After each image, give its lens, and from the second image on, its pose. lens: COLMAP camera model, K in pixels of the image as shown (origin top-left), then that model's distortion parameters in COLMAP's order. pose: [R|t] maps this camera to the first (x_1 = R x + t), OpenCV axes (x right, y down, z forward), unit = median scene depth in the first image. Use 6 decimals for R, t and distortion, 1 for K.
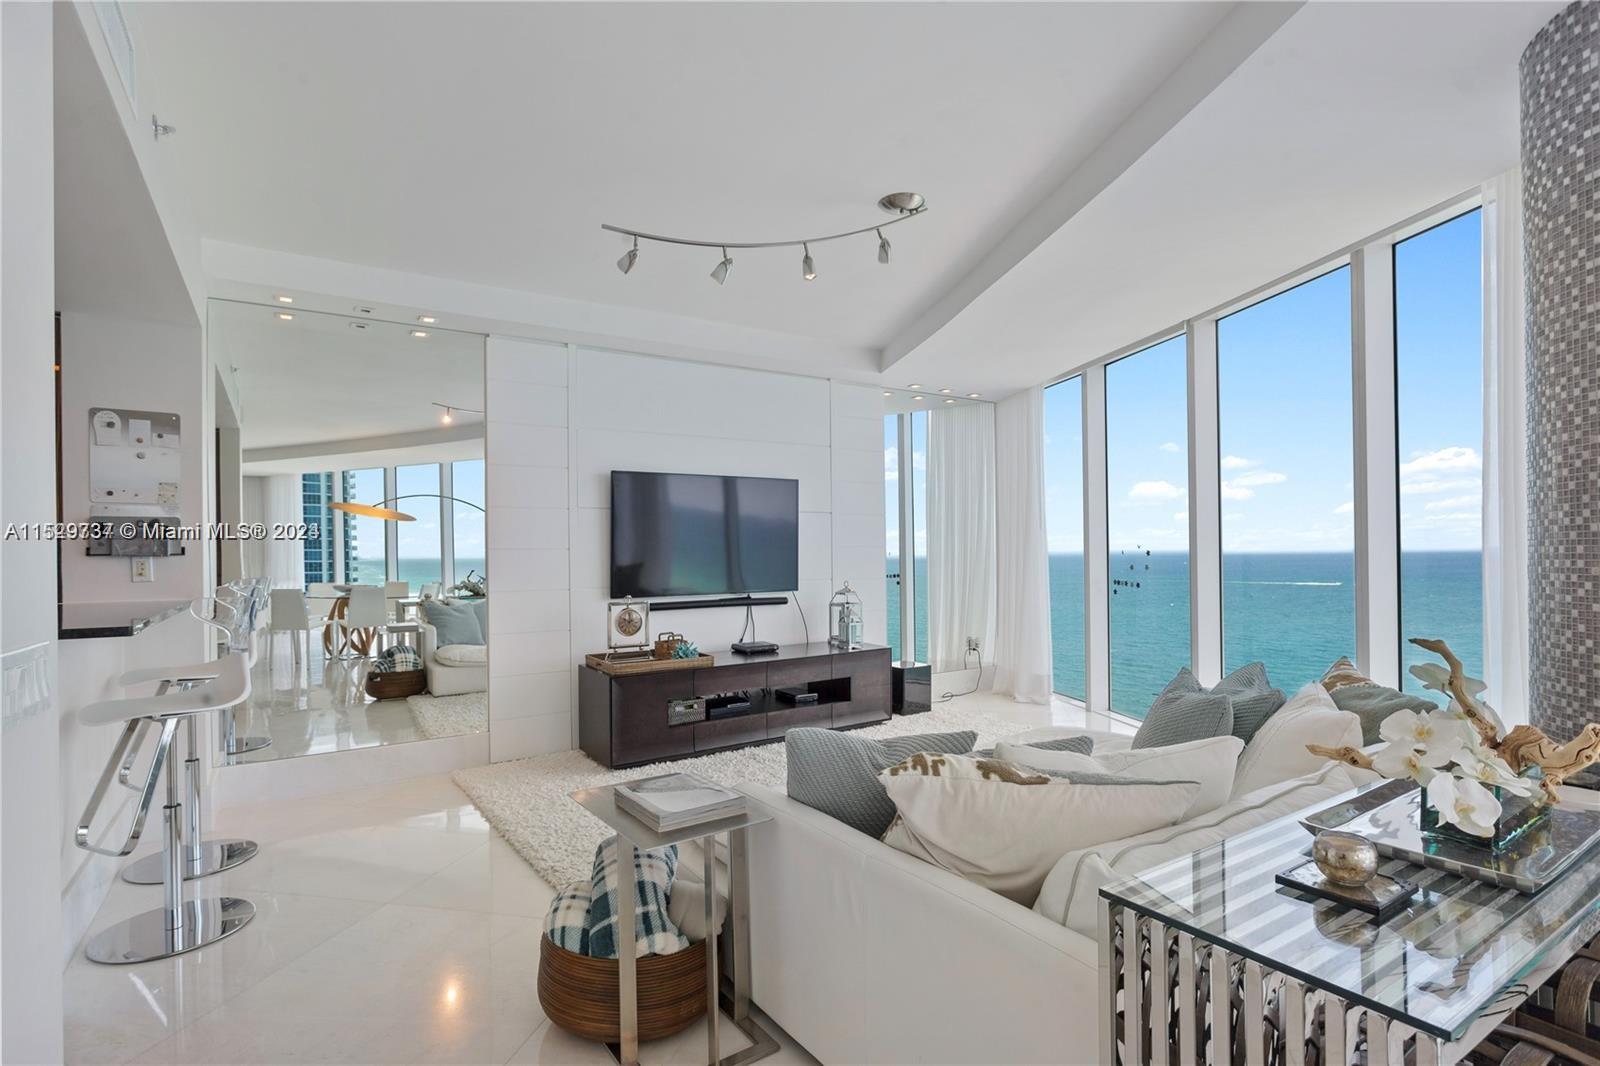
lens RADIAL K [[782.1, 0, 806.0], [0, 782.1, 536.8], [0, 0, 1]] dist [-0.004440, -0.000610]
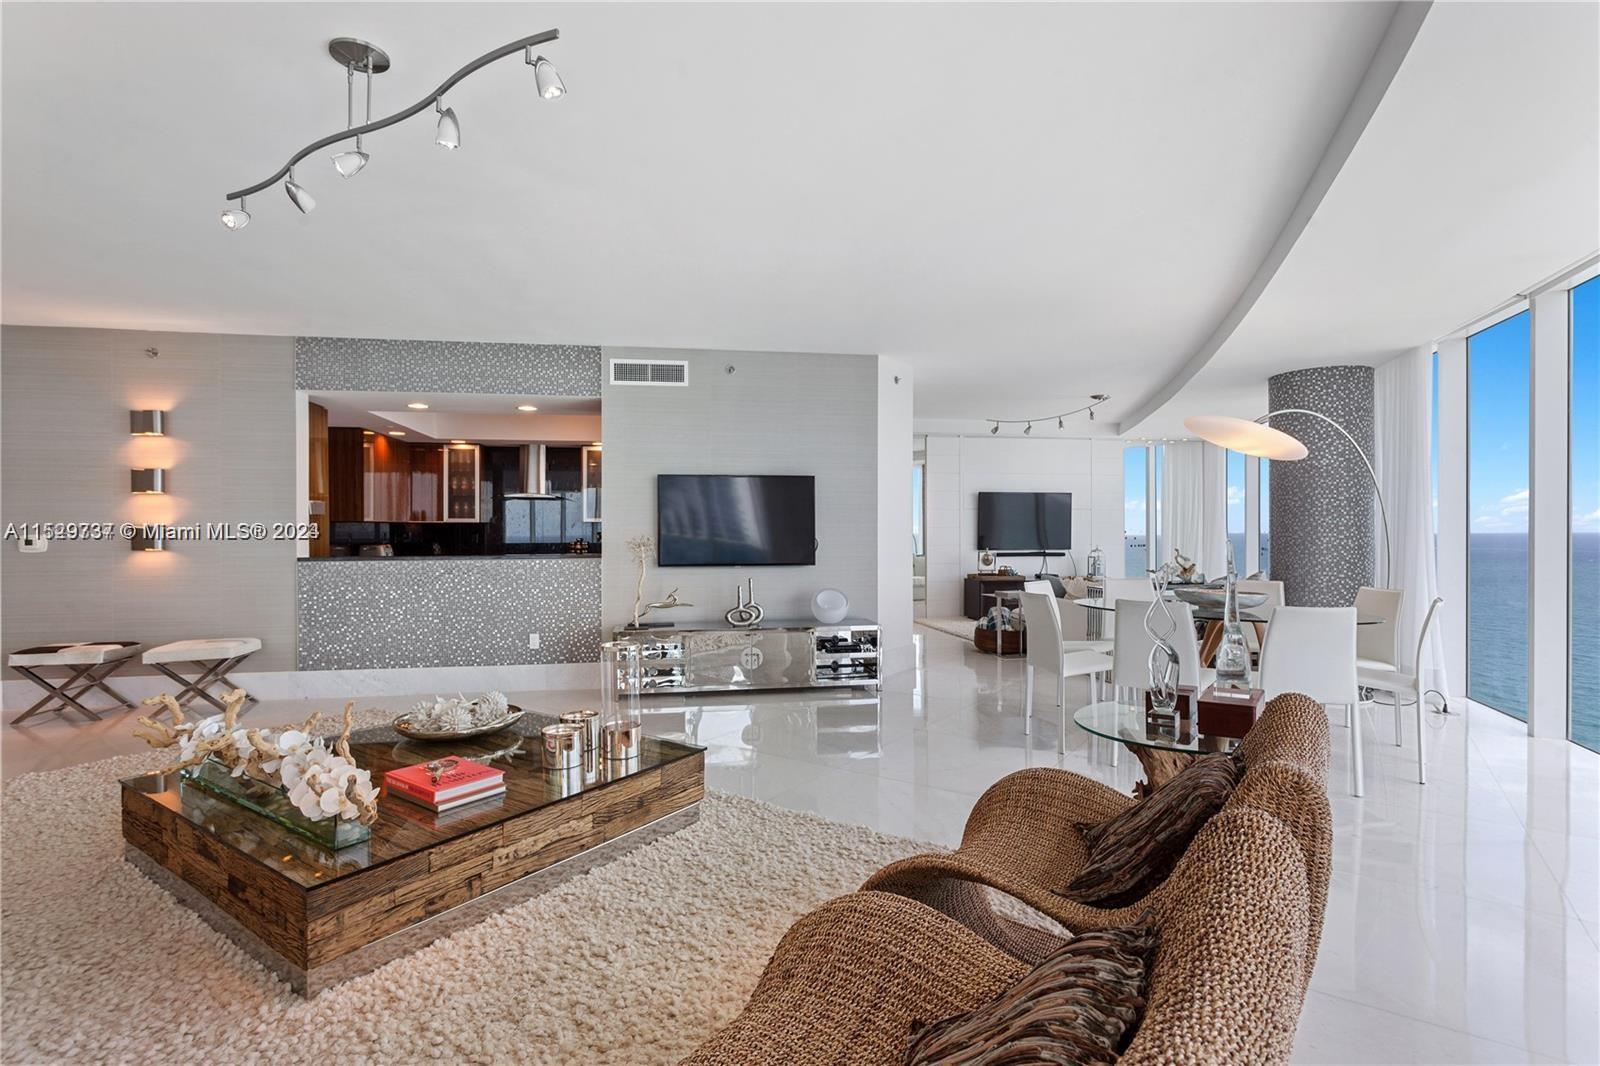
lens RADIAL K [[782.1, 0, 806.0], [0, 782.1, 536.8], [0, 0, 1]] dist [-0.004440, -0.000610]
pose [[0.918929, 0.013068, -0.394206, 0.175569], [-0.001868, 0.999584, 0.028782, -0.021245], [0.394418, -0.025712, 0.918571, -1.231797]]
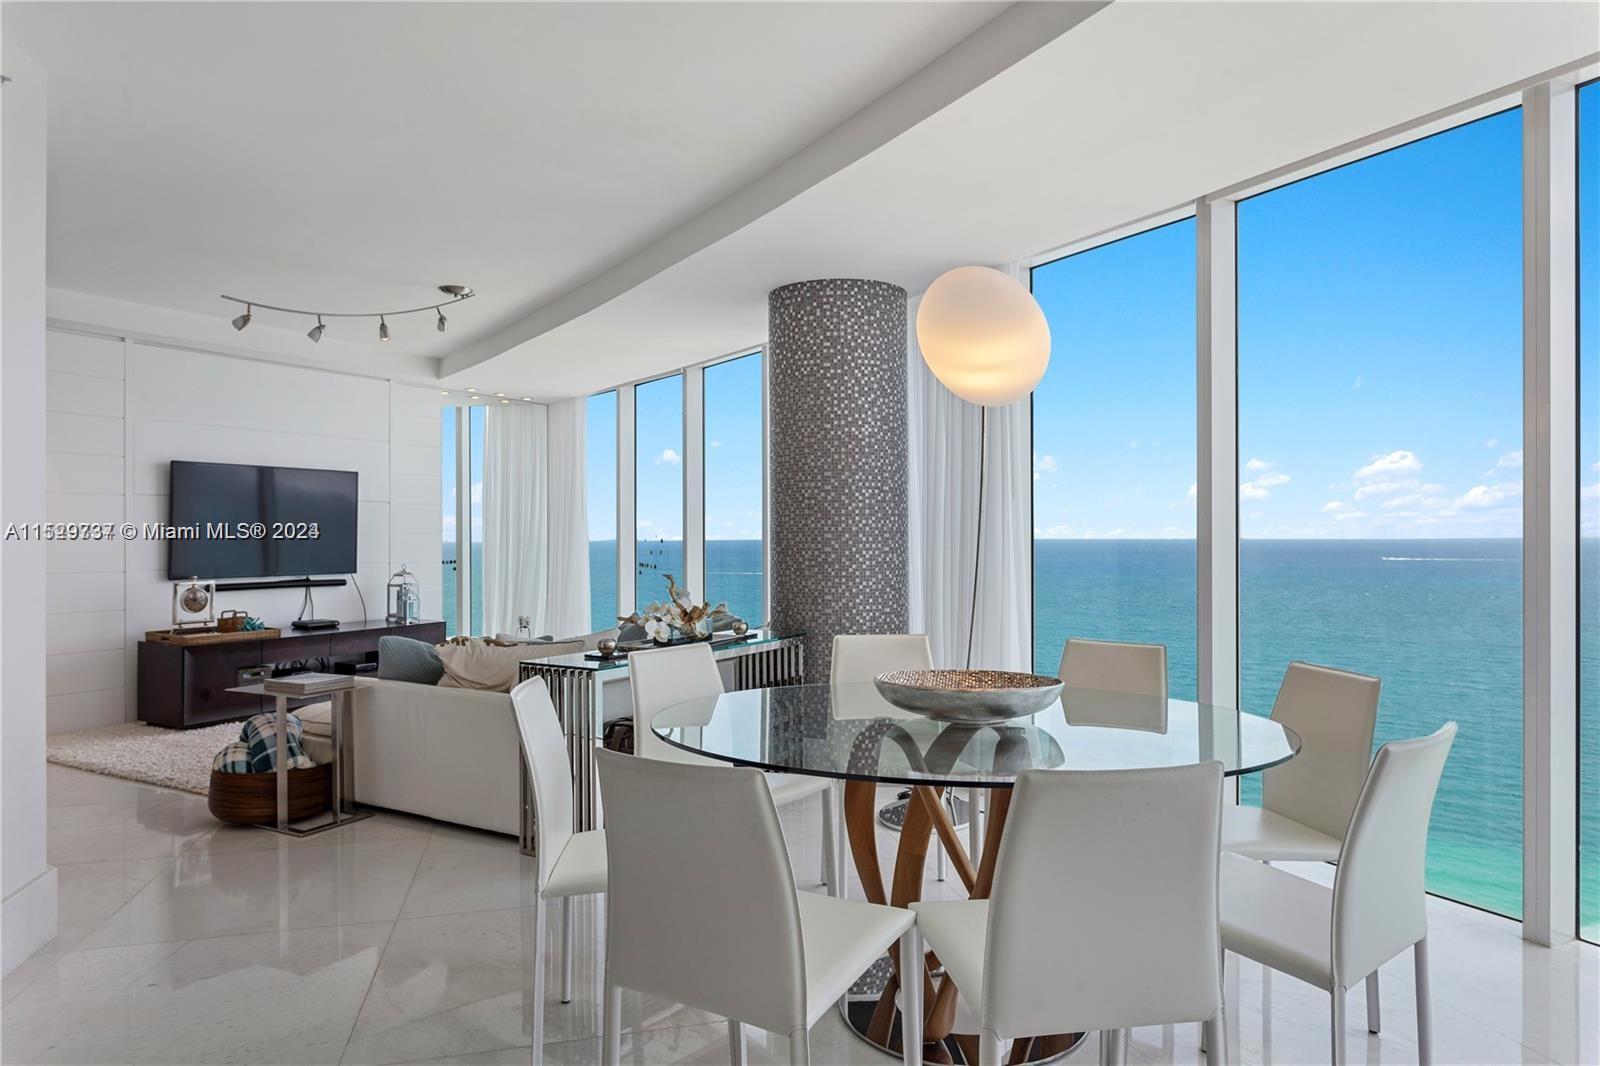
lens RADIAL K [[979.9, 0, 800.0], [0, 979.9, 533.0], [0, 0, 1]] dist [-0.011167, -0.000133]
pose [[0.900178, 0.009535, 0.435418, -0.055622], [-0.014972, 0.999847, 0.009057, -0.010712], [-0.435265, -0.014672, 0.900183, -0.584566]]
